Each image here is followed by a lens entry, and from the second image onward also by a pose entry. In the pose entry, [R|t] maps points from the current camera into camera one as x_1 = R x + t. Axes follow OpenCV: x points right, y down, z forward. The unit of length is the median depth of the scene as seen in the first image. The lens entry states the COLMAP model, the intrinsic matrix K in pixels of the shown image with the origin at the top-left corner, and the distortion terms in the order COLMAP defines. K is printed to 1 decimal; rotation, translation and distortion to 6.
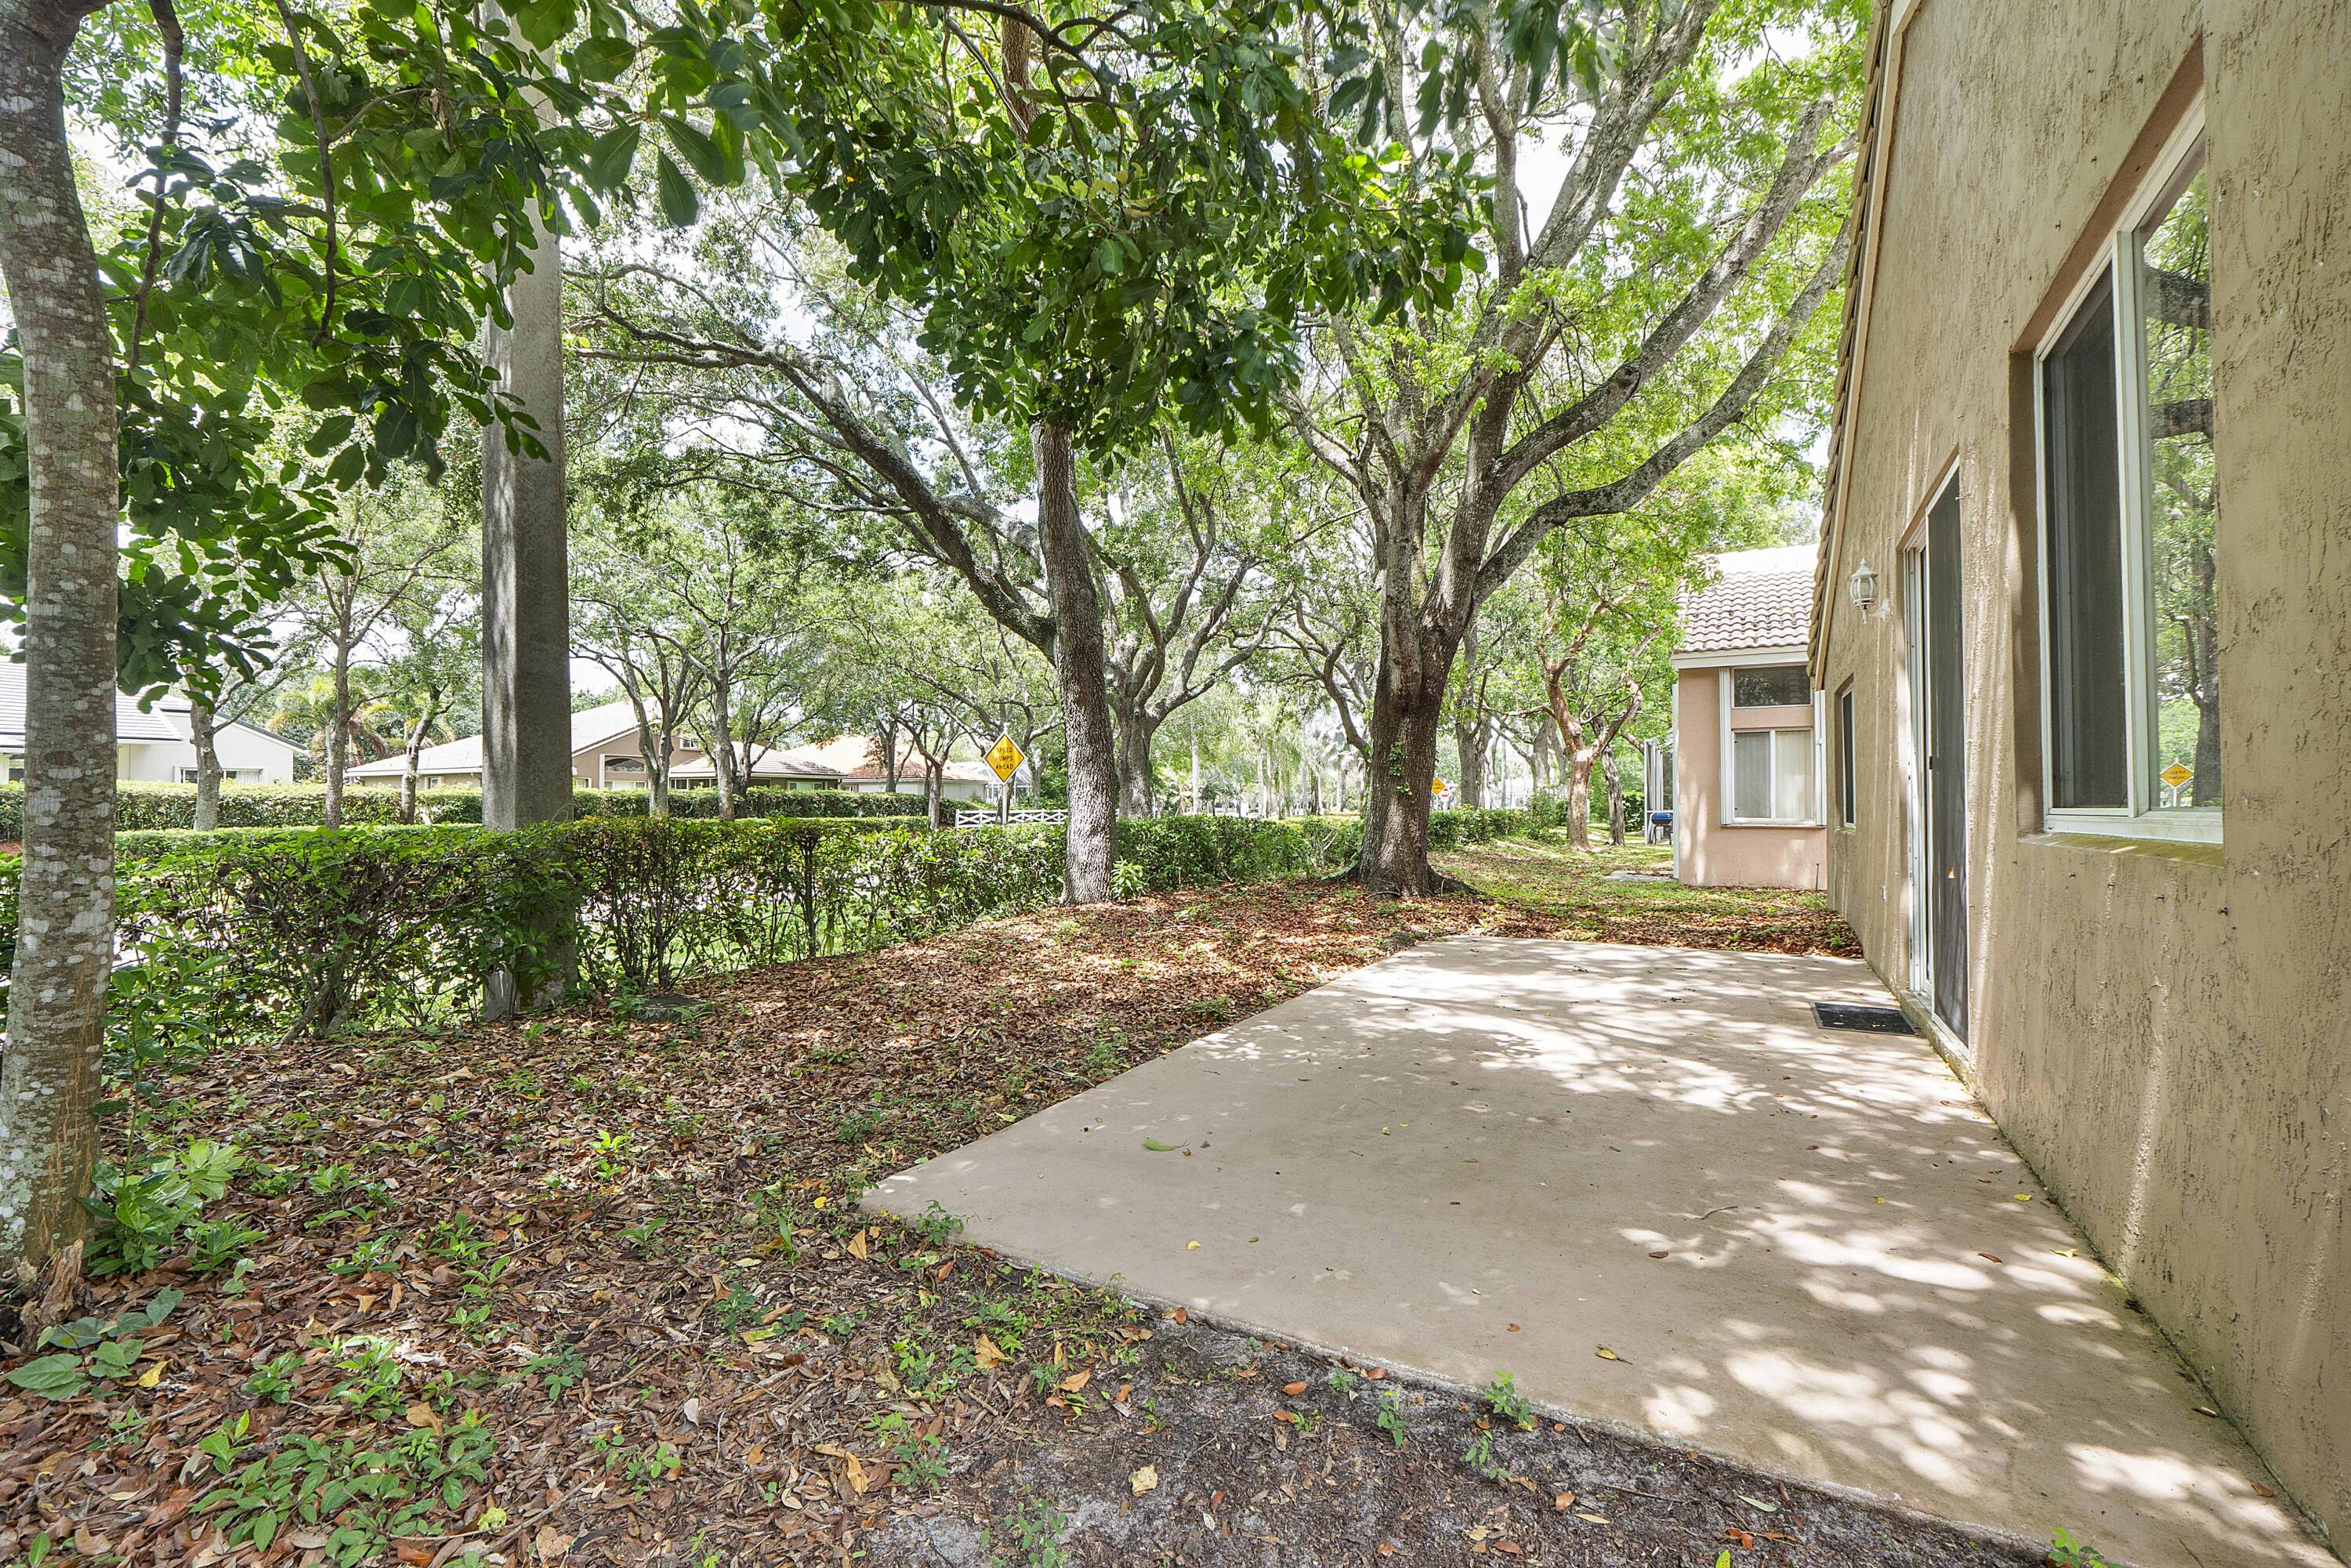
lens RADIAL K [[1007.6, 0, 1185.3], [0, 1007.6, 788.4], [0, 0, 1]] dist [-0.007145, -0.000678]
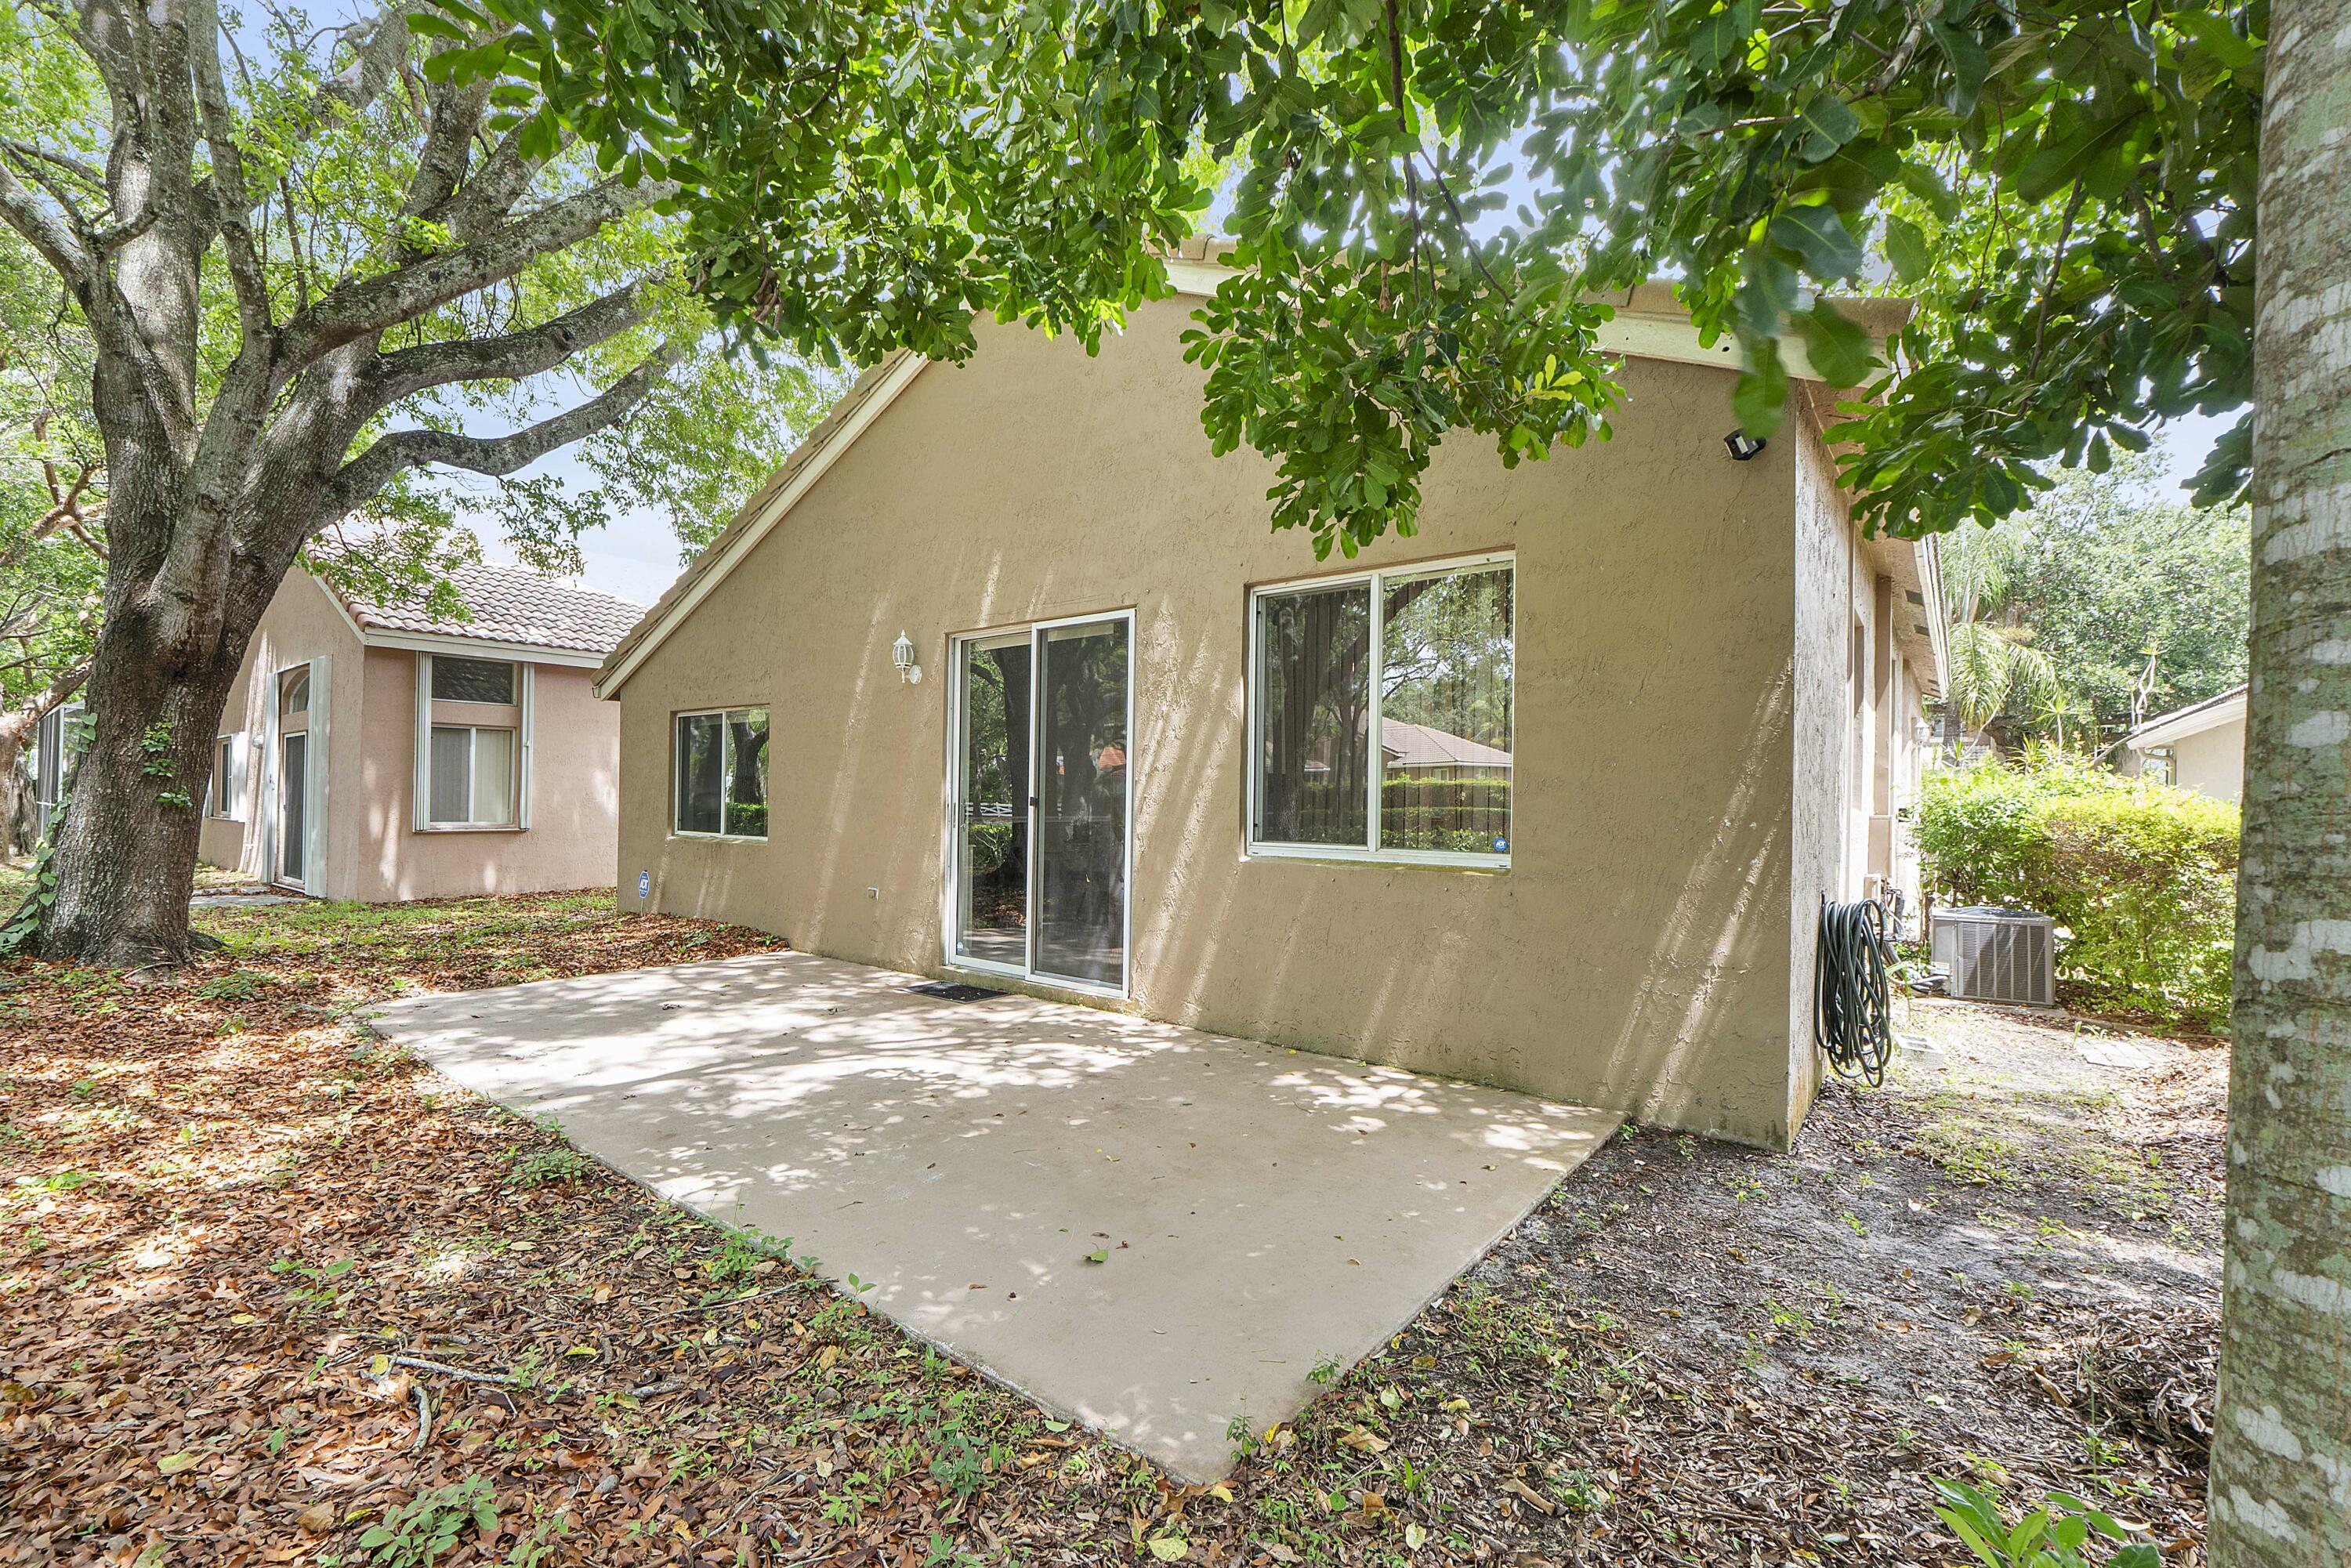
lens RADIAL K [[1007.6, 0, 1184.6], [0, 1007.6, 788.2], [0, 0, 1]] dist [-0.007145, -0.000678]
pose [[0.150347, 0.006942, 0.988609, -0.379109], [-0.026605, 0.999642, -0.002973, -0.027453], [-0.988275, -0.025855, 0.150478, 0.330895]]
